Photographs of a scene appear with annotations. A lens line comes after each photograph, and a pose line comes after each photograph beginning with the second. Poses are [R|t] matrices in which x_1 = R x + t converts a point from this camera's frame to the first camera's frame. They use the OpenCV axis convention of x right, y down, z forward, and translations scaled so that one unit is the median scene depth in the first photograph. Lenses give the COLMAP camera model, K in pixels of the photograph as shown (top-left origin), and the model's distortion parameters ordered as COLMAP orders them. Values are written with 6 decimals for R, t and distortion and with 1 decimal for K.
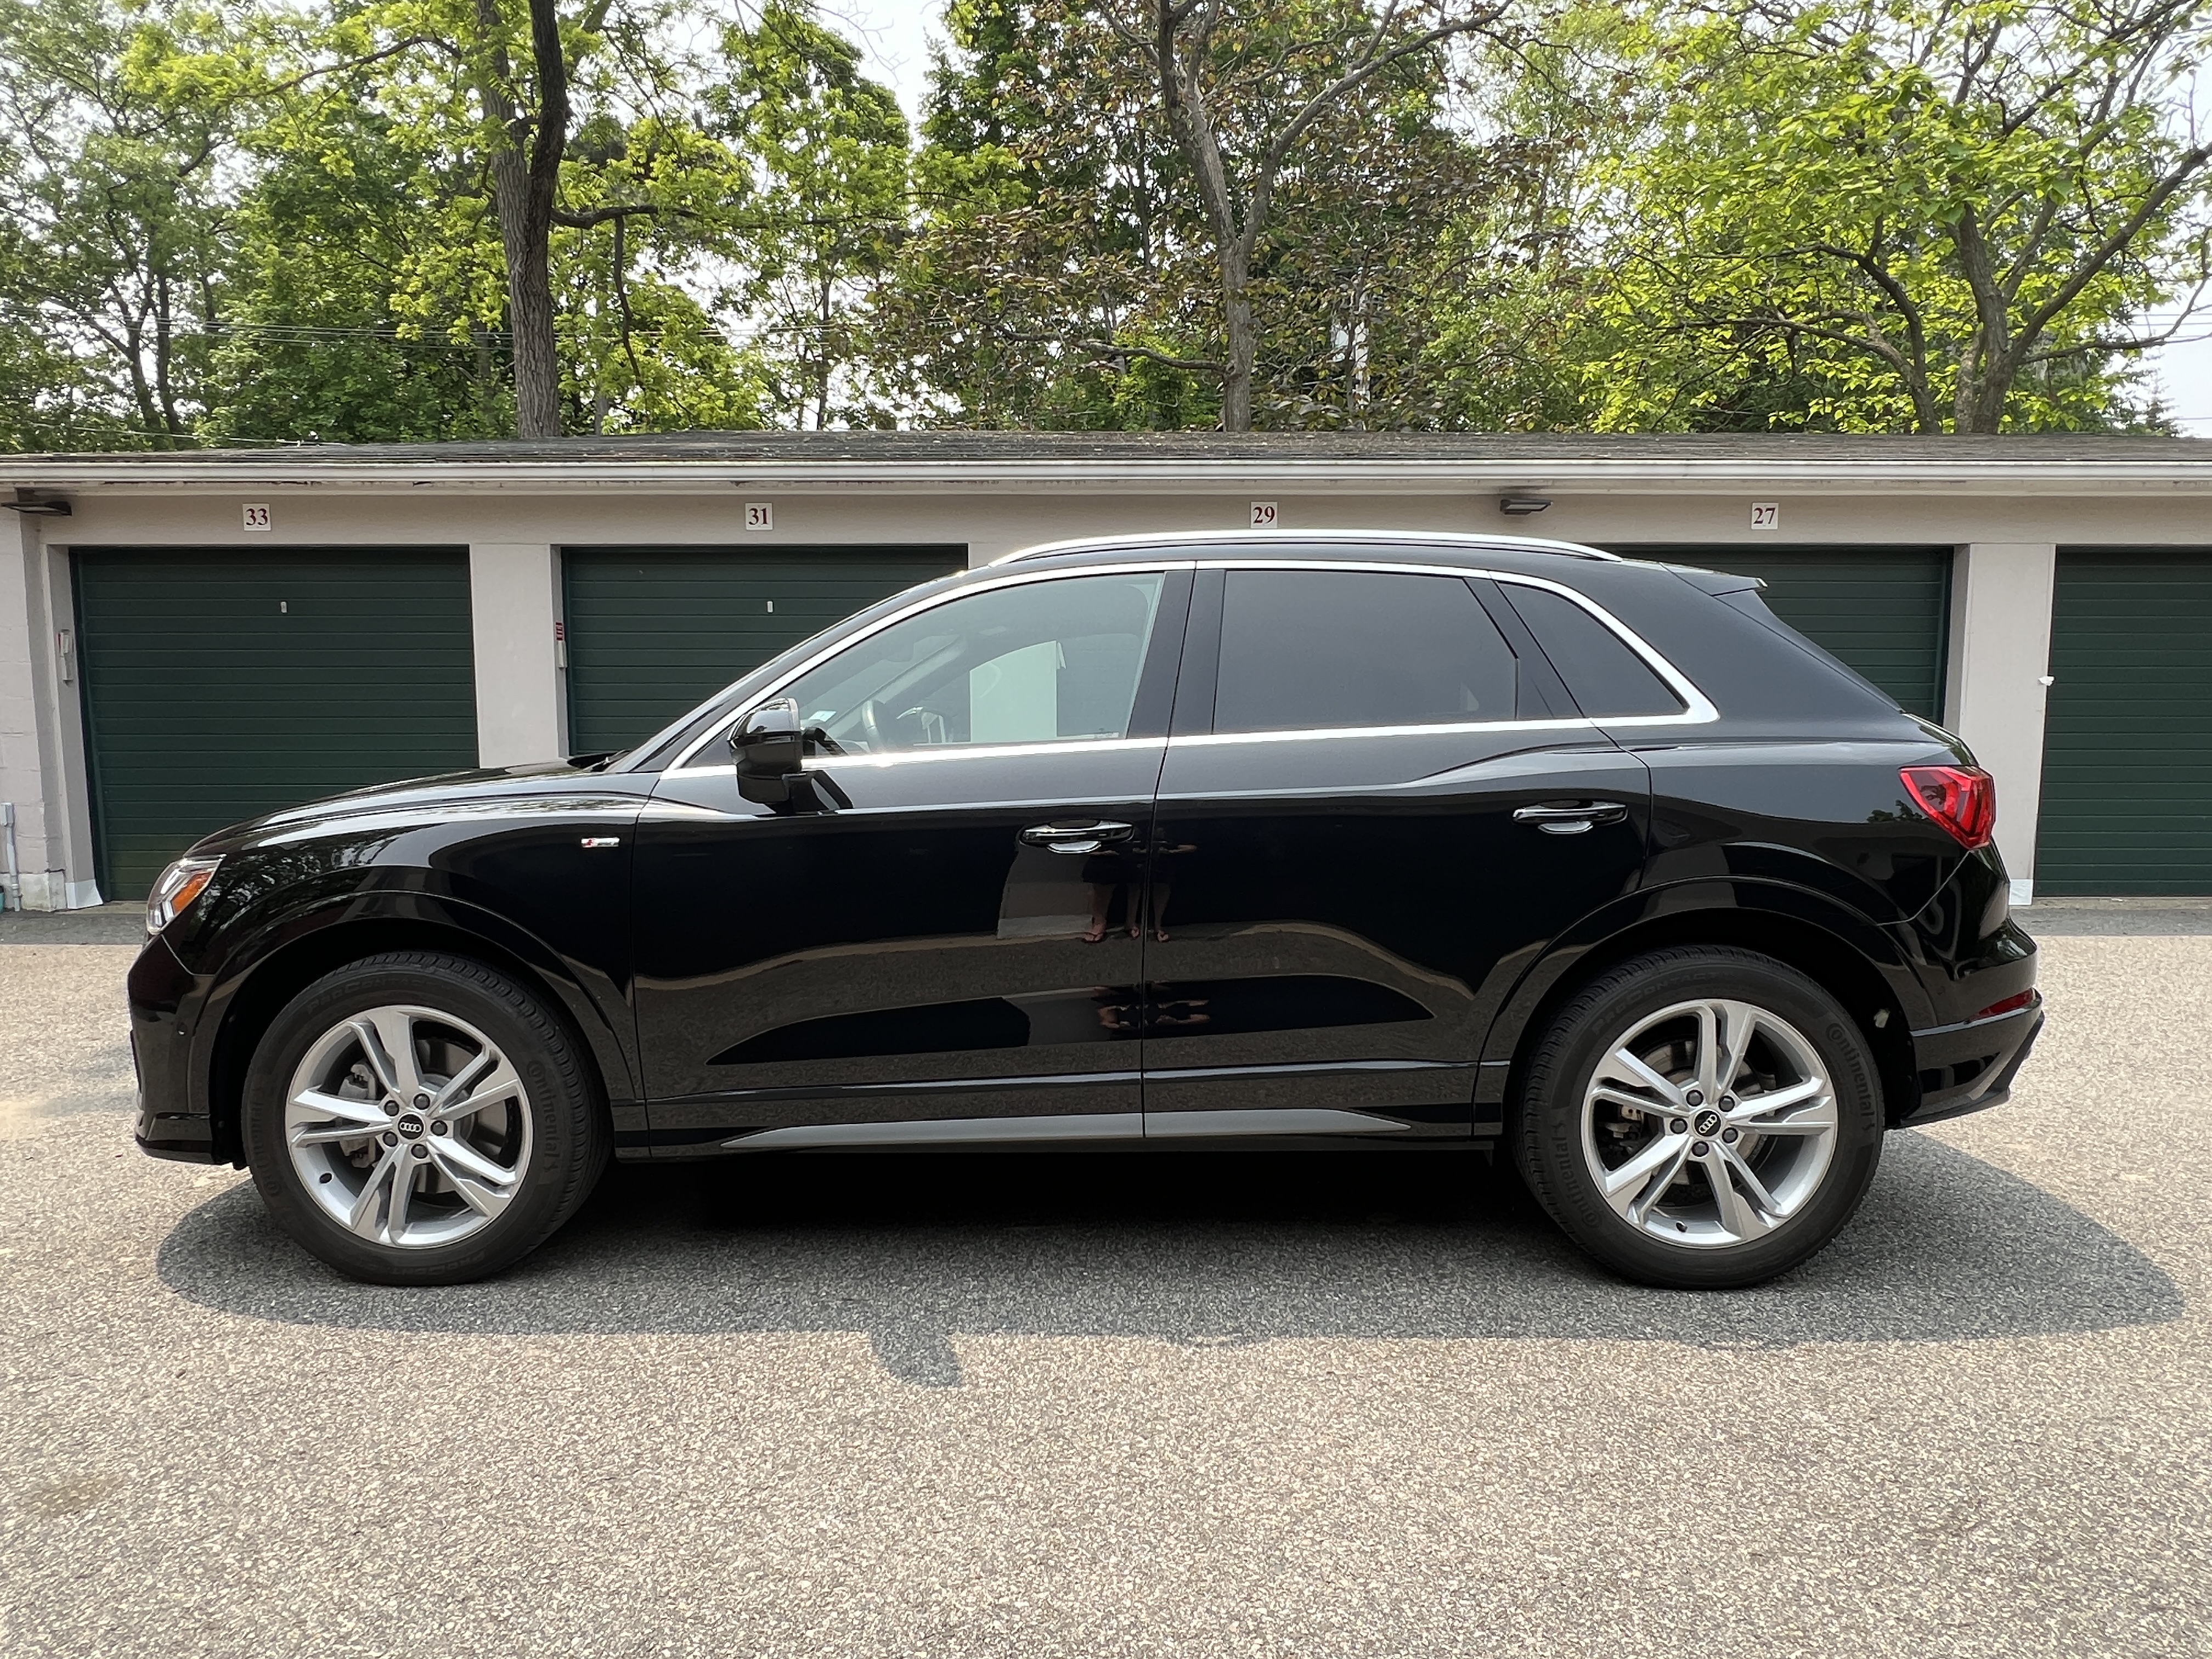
lens RADIAL K [[1258.3, 0, 1106.0], [0, 1258.3, 829.5], [0, 0, 1]] dist [-0.003486, 0.000303]
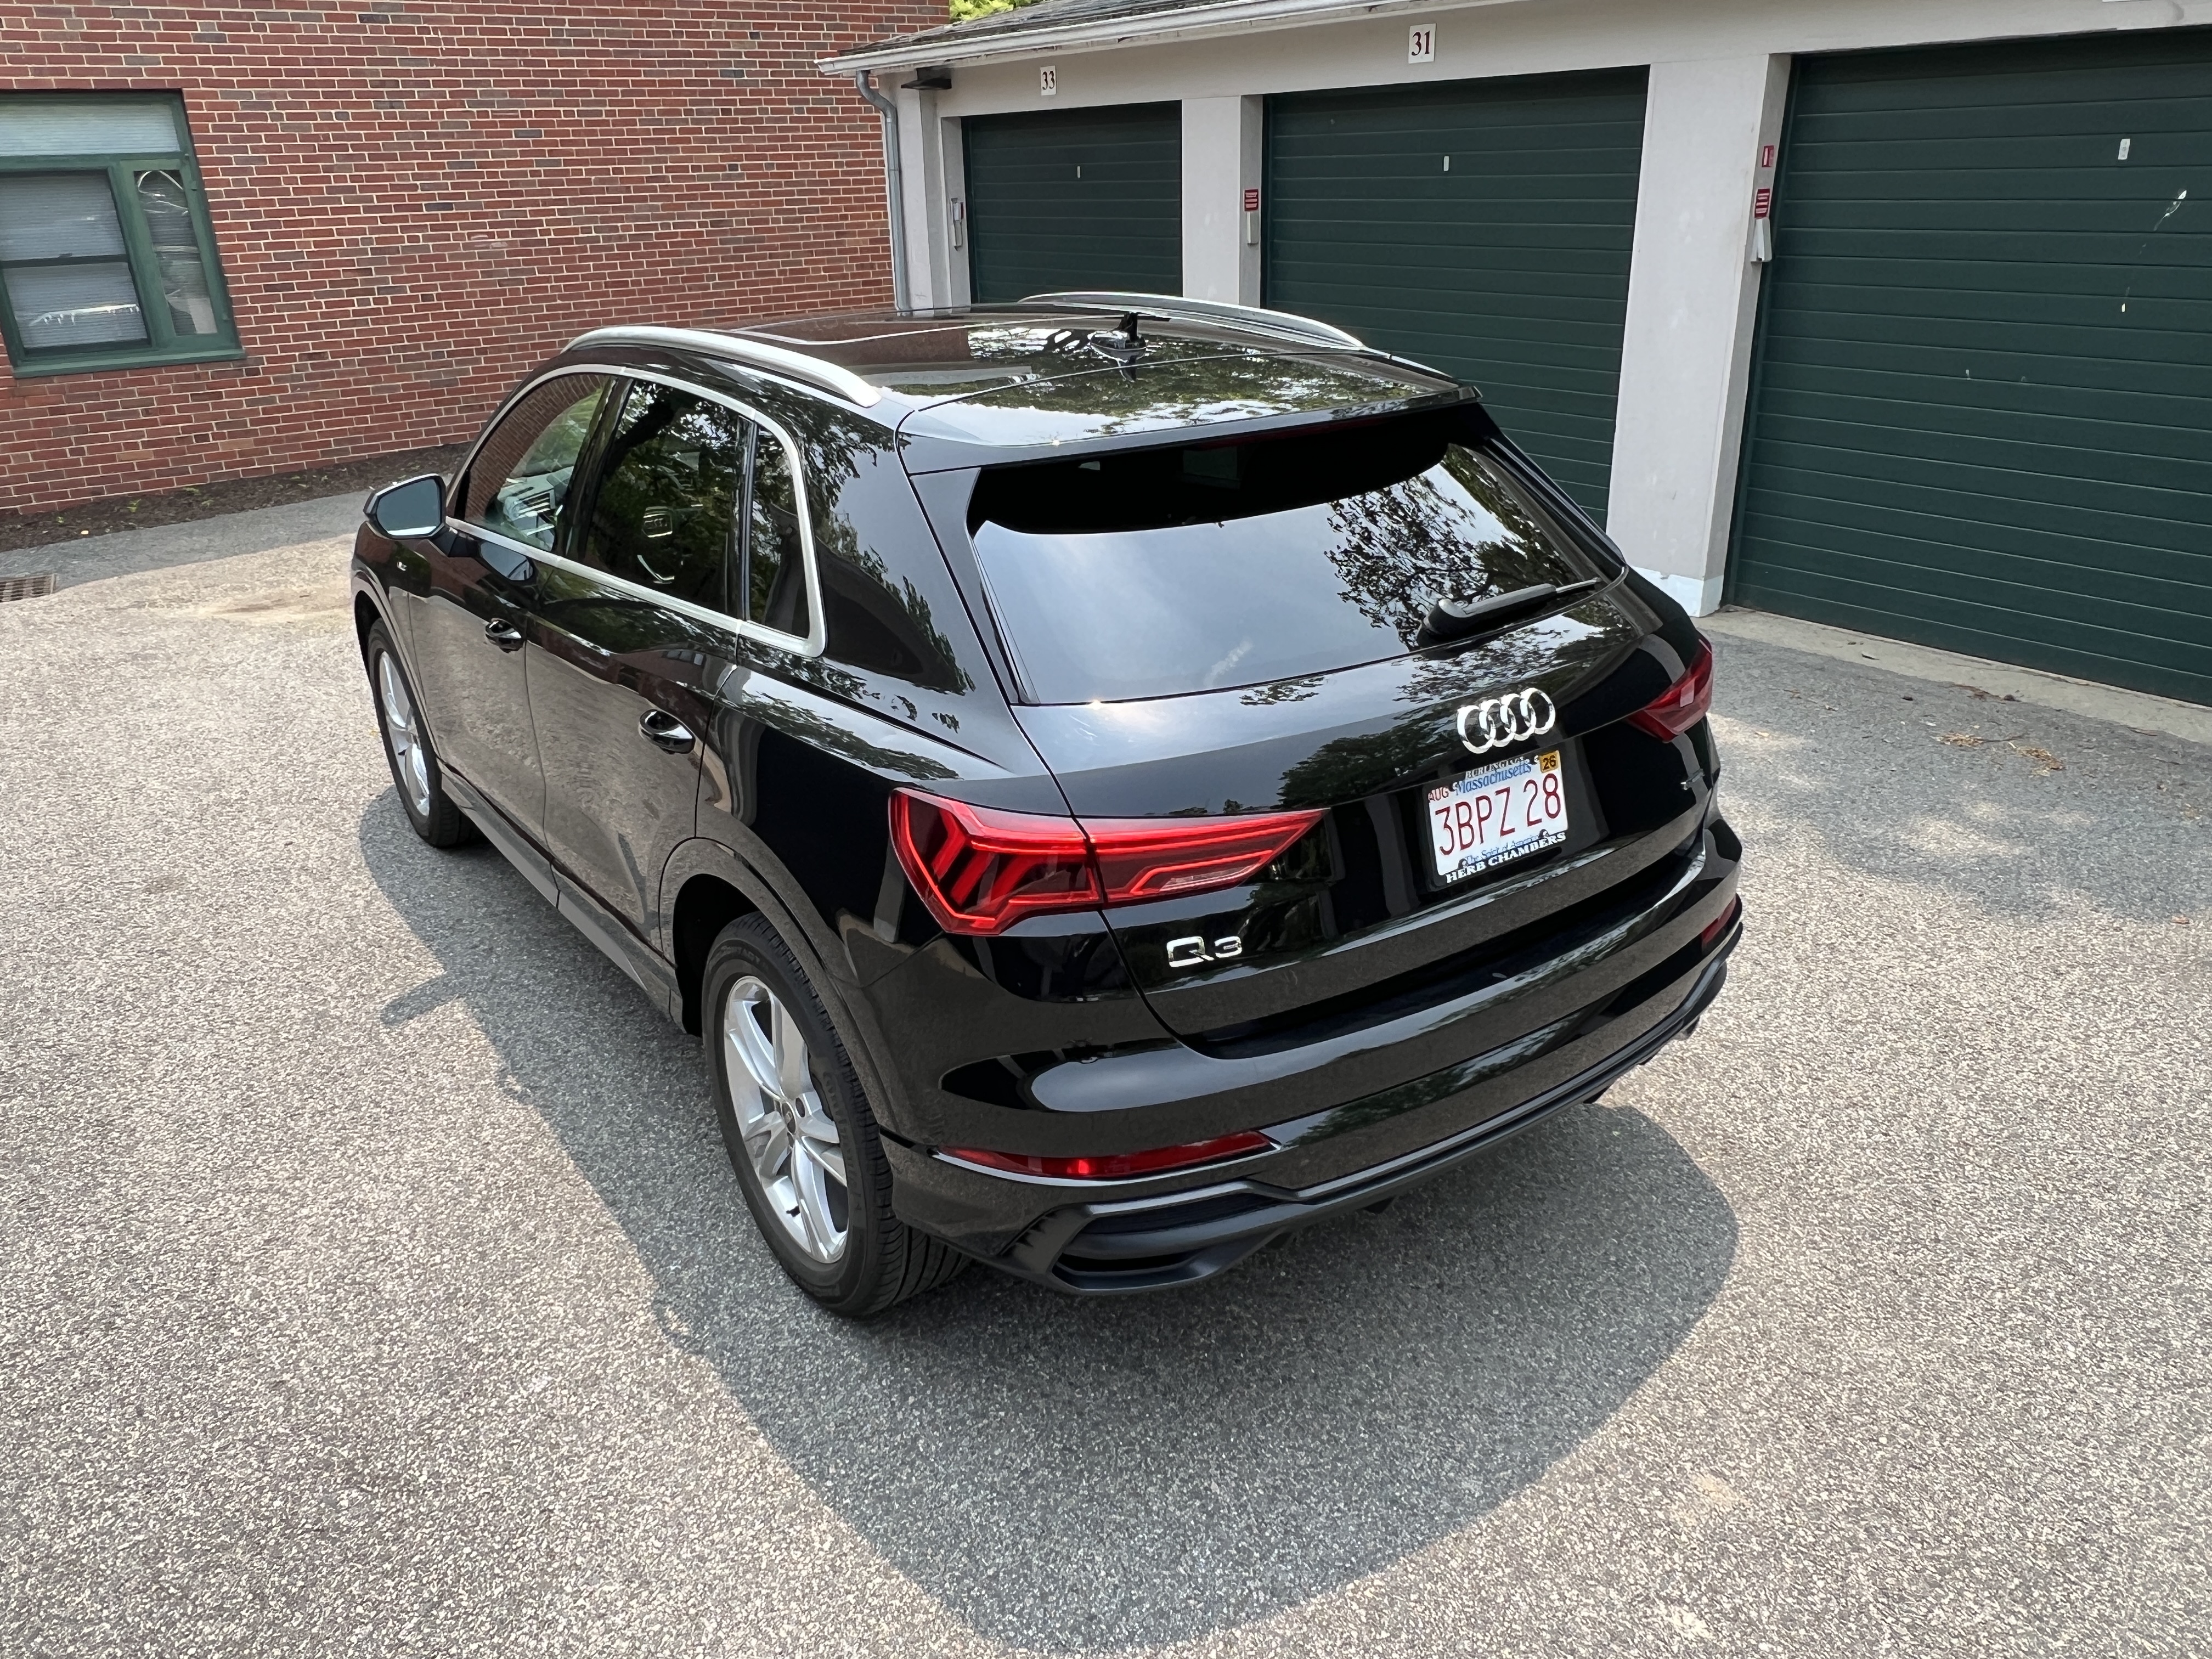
lens RADIAL K [[1604.1, 0, 1106.0], [0, 1604.1, 829.5], [0, 0, 1]] dist [0.003295, -0.009561]
pose [[0.587323, 0.299510, -0.751895, 0.495393], [-0.048302, 0.940323, 0.336838, -0.119332], [0.807910, -0.161515, 0.566740, 0.213144]]
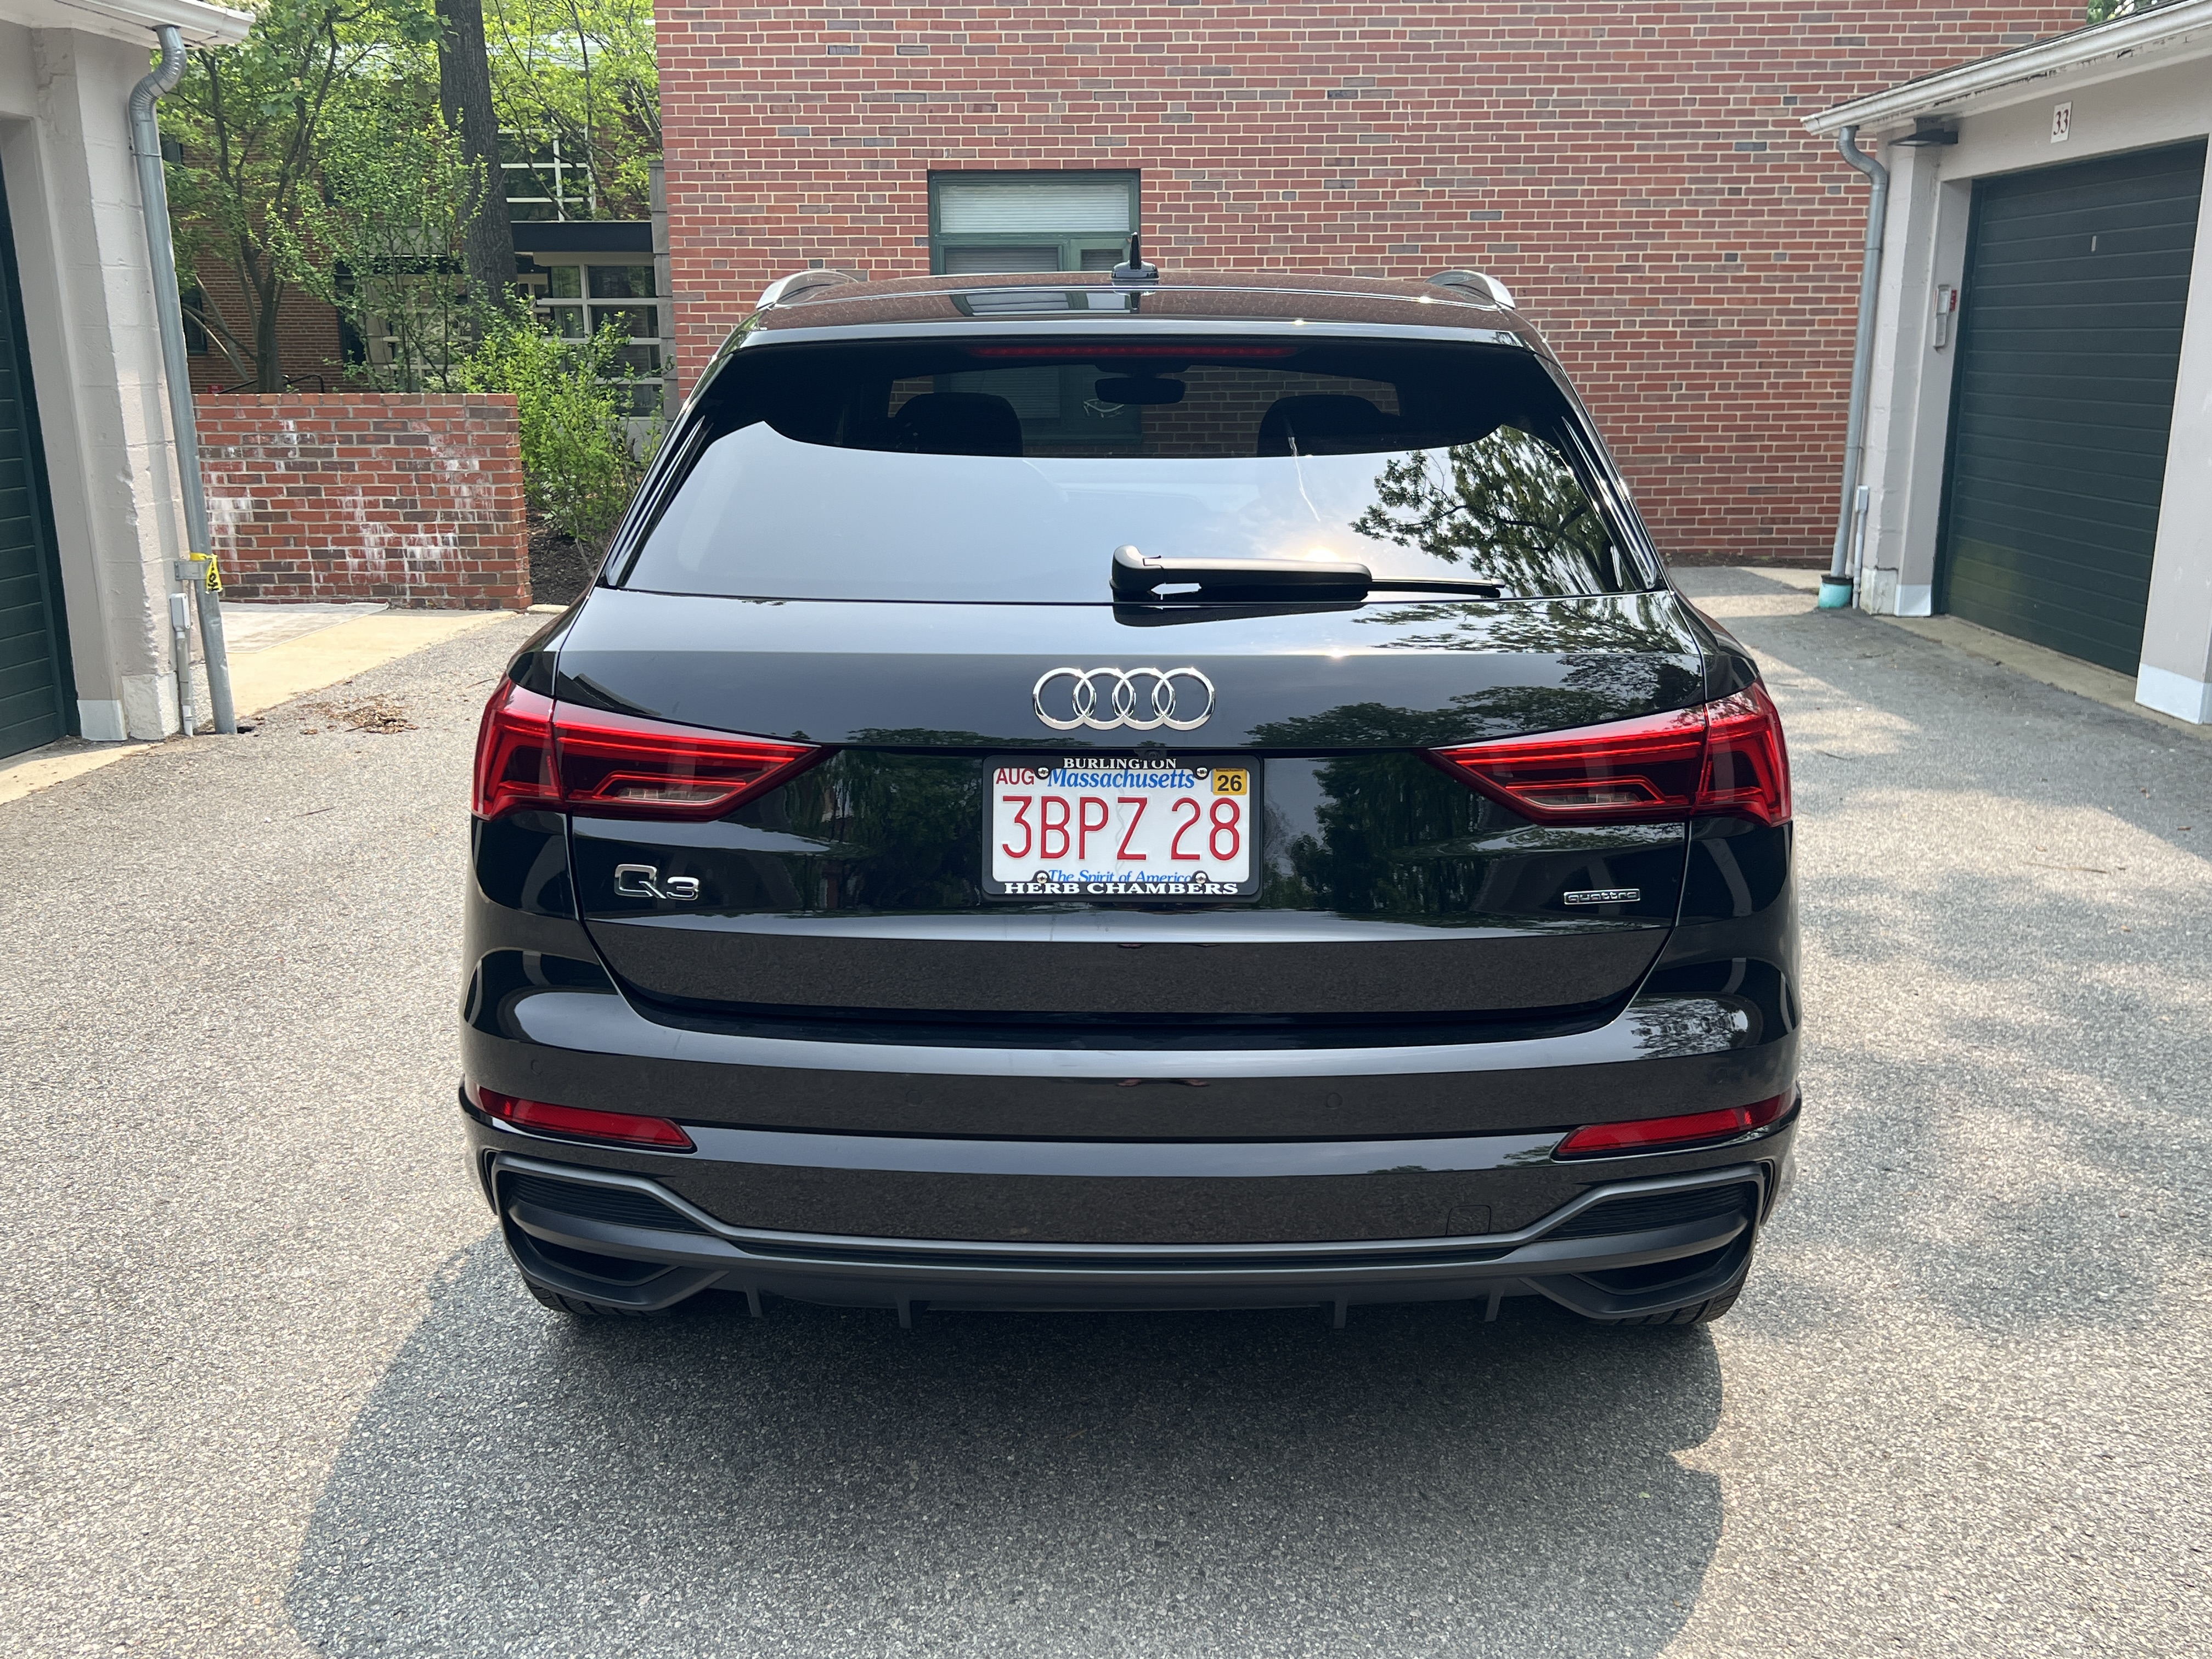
lens RADIAL K [[2053.0, 0, 1106.0], [0, 2053.0, 829.5], [0, 0, 1]] dist [0.006400, -0.011230]
pose [[-0.014440, 0.239042, -0.970902, 0.603188], [-0.084650, 0.967225, 0.239396, -0.089214], [0.996306, 0.085644, 0.006268, 0.470540]]
